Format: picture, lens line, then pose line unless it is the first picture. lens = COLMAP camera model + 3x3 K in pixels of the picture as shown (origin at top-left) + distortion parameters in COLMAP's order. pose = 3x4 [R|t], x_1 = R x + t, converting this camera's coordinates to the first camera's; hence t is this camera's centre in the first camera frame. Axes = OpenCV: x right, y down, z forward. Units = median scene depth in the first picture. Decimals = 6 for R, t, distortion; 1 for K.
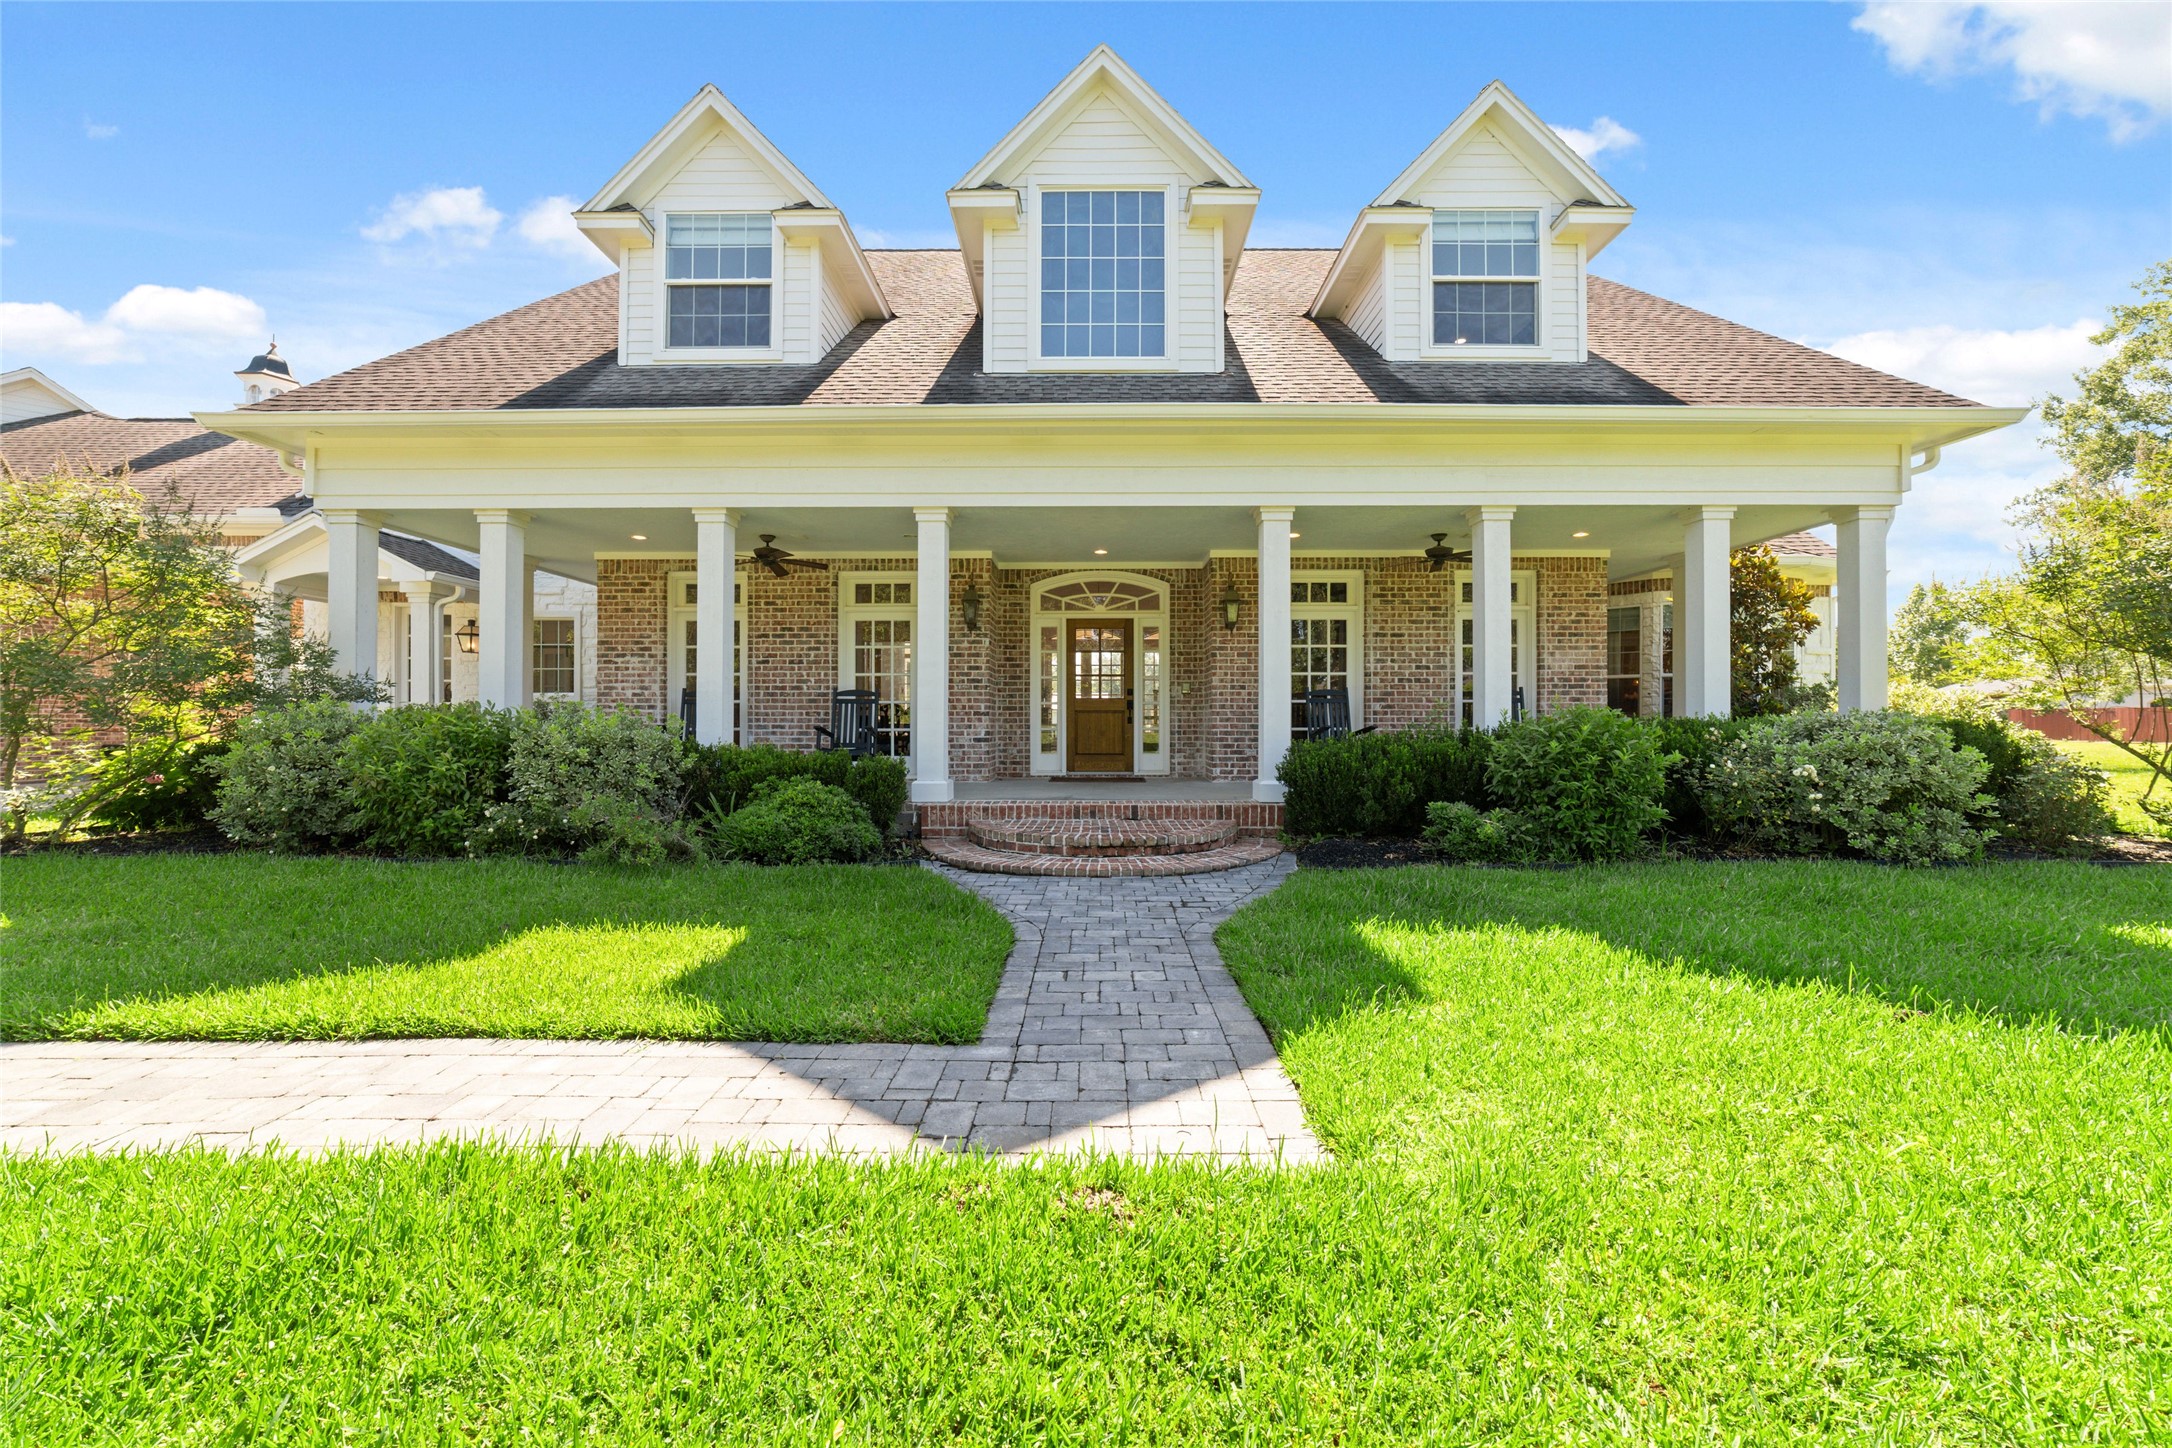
lens RADIAL K [[825.6, 0, 1088.6], [0, 825.6, 721.1], [0, 0, 1]] dist [-0.015758, 0.004194]
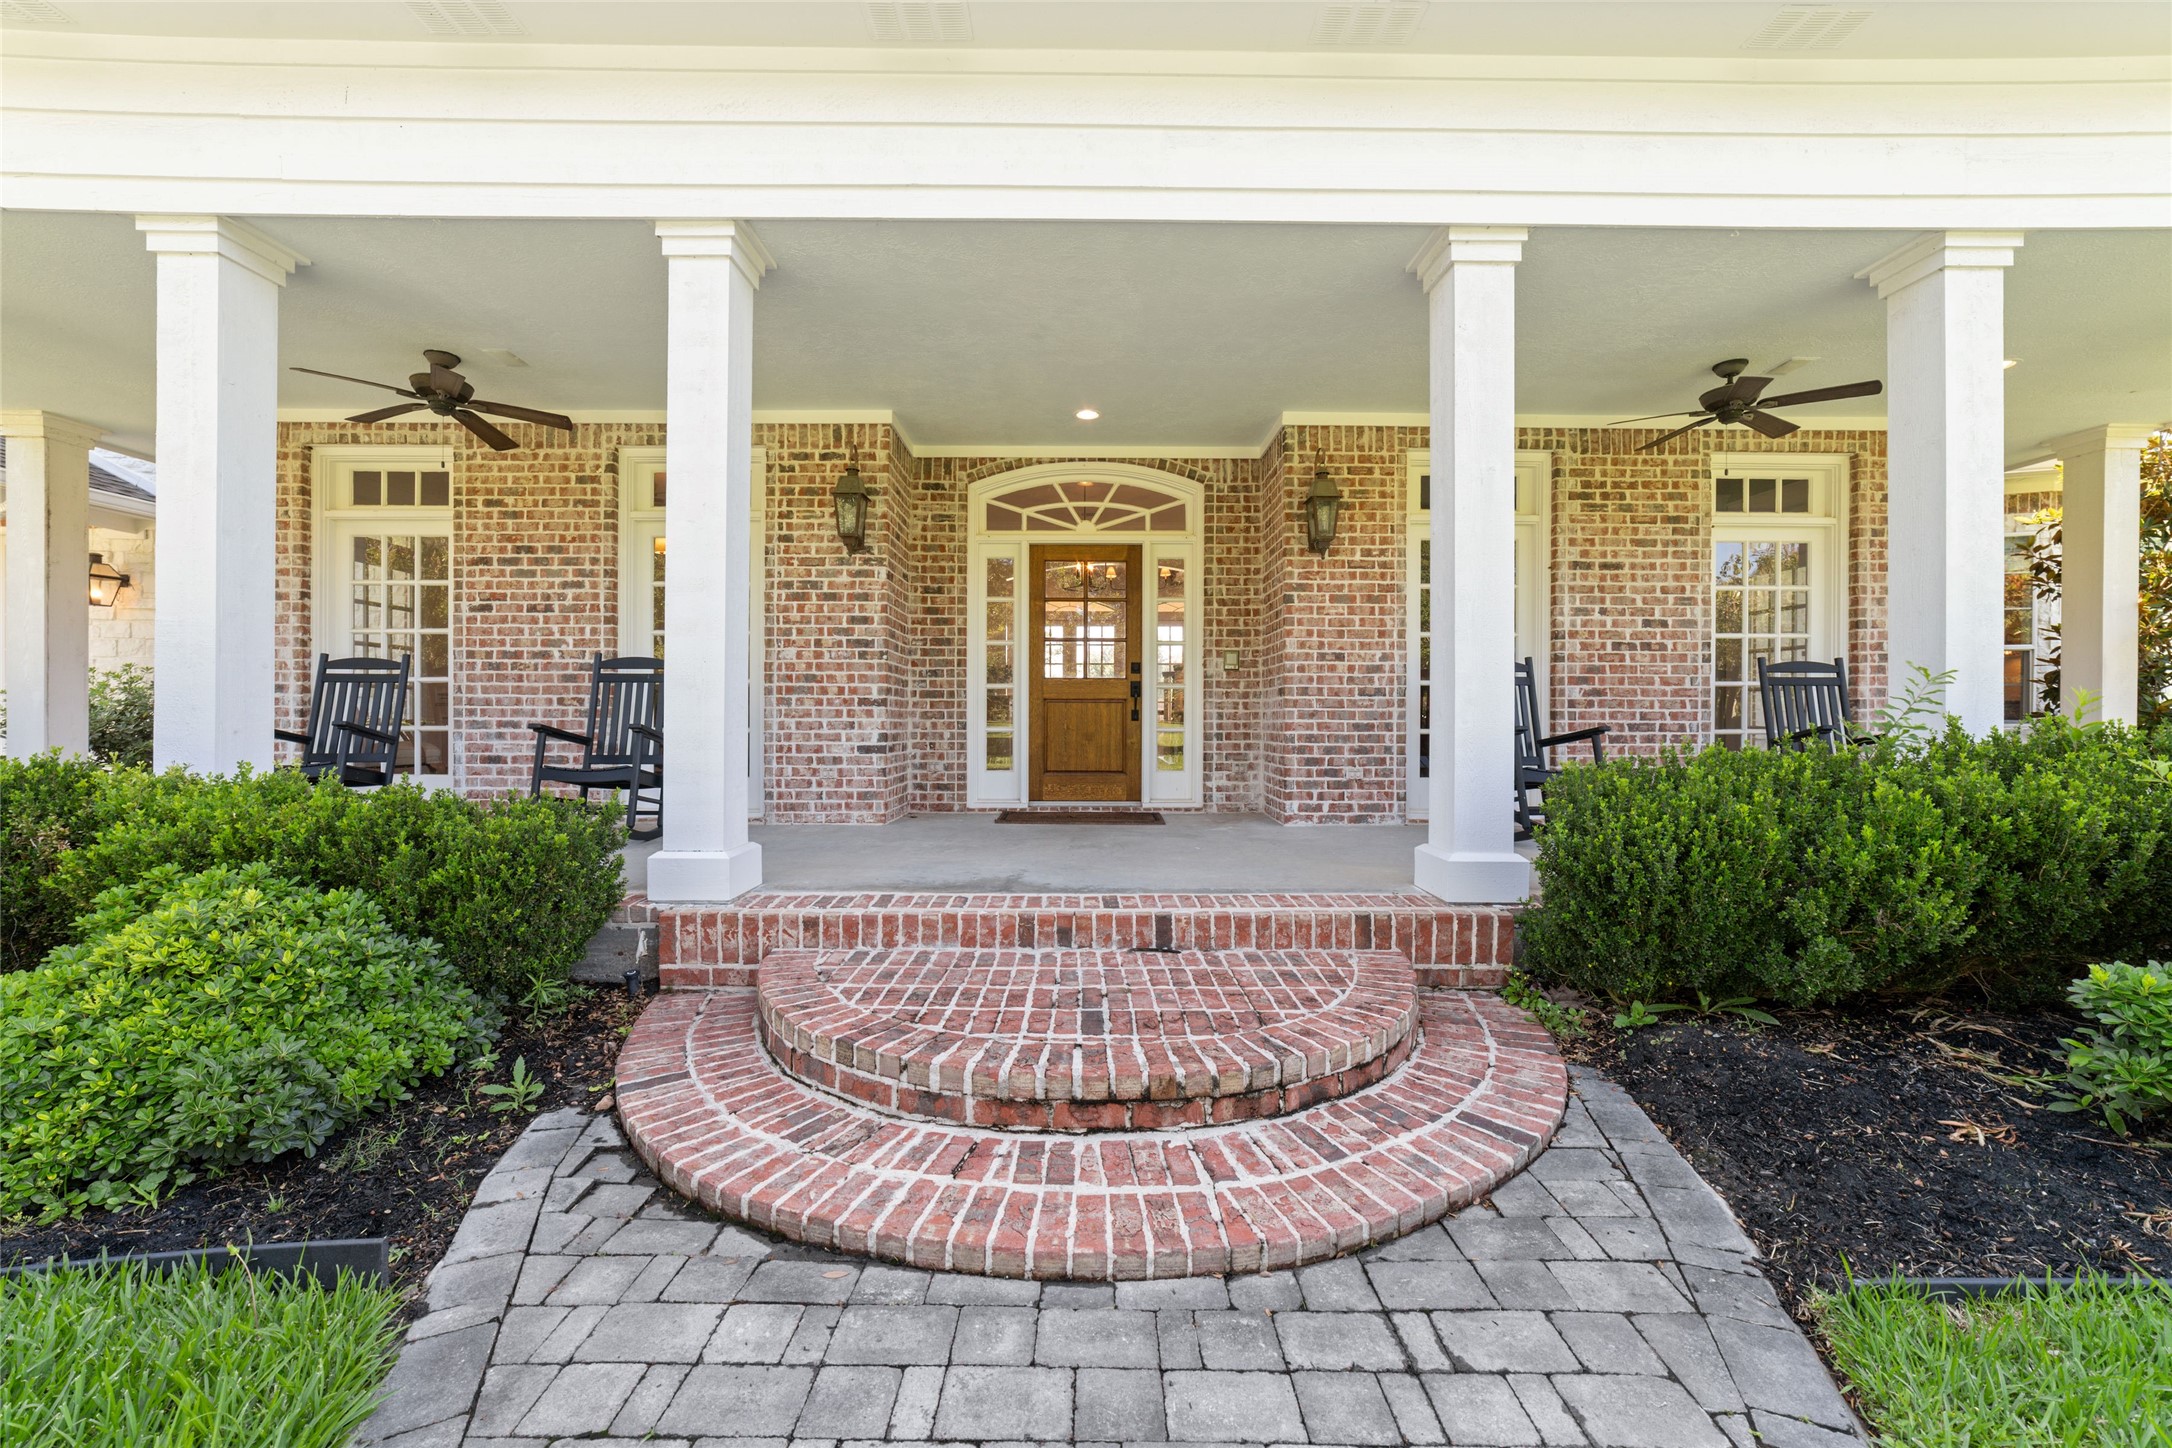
lens RADIAL K [[825.6, 0, 1082.8], [0, 825.6, 722.6], [0, 0, 1]] dist [-0.015758, 0.004194]
pose [[0.999966, 0.003609, 0.007398, 0.008277], [-0.003660, 0.999970, 0.006801, 0.000522], [-0.007373, -0.006828, 0.999950, 0.438410]]
